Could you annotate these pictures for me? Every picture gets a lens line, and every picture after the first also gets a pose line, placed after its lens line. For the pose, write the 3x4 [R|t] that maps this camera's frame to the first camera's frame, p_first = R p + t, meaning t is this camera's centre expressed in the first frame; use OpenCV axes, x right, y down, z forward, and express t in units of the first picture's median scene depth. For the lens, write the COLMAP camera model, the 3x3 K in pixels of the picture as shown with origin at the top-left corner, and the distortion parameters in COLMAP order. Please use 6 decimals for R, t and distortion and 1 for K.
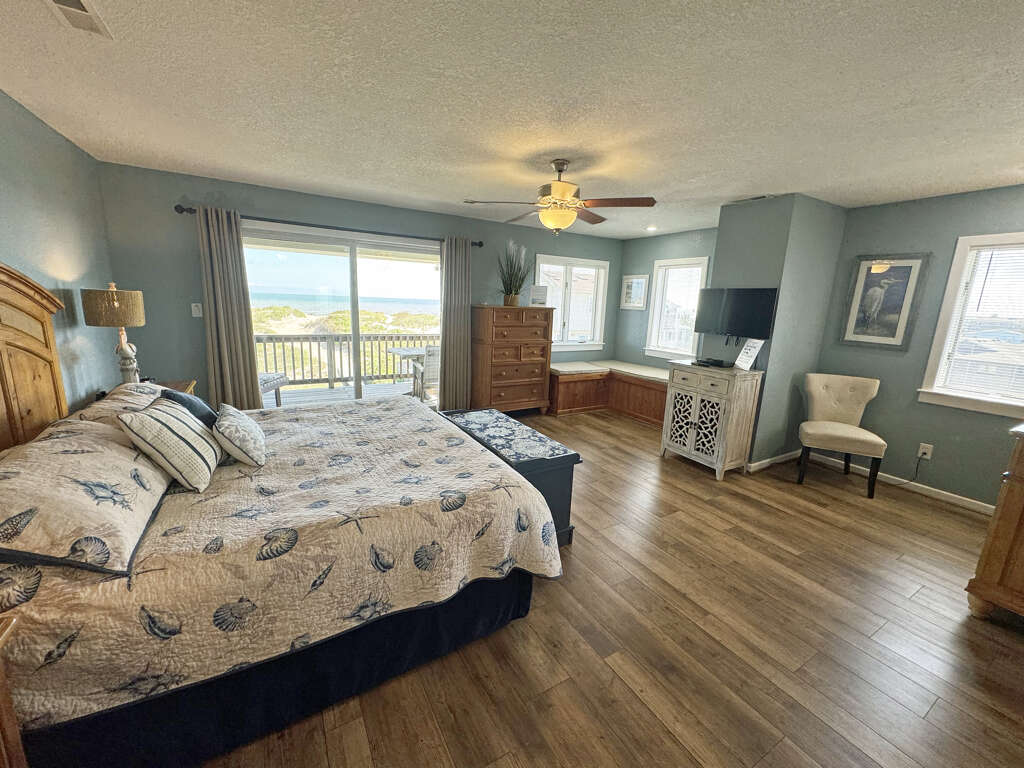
lens RADIAL K [[406.7, 0, 515.3], [0, 406.7, 383.2], [0, 0, 1]] dist [-0.006294, -0.000238]
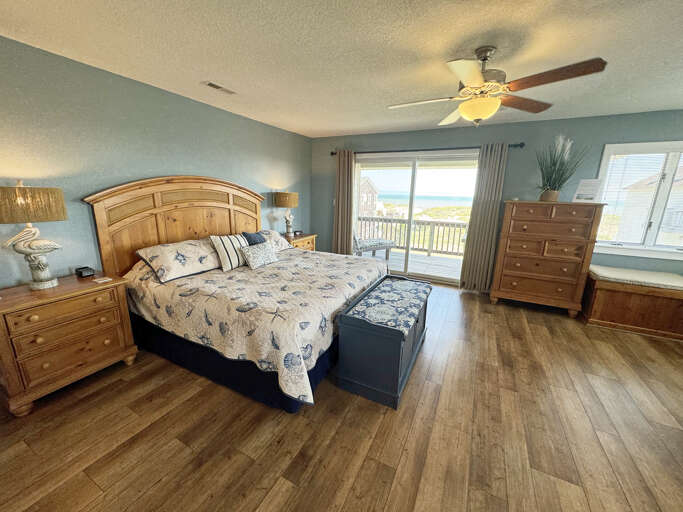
lens RADIAL K [[271.3, 0, 340.9], [0, 271.3, 255.5], [0, 0, 1]] dist [-0.006294, -0.000238]
pose [[0.526890, 0.163483, -0.834062, 0.556541], [-0.169671, 0.981806, 0.085259, -0.051326], [0.832826, 0.096594, 0.545042, 0.399520]]
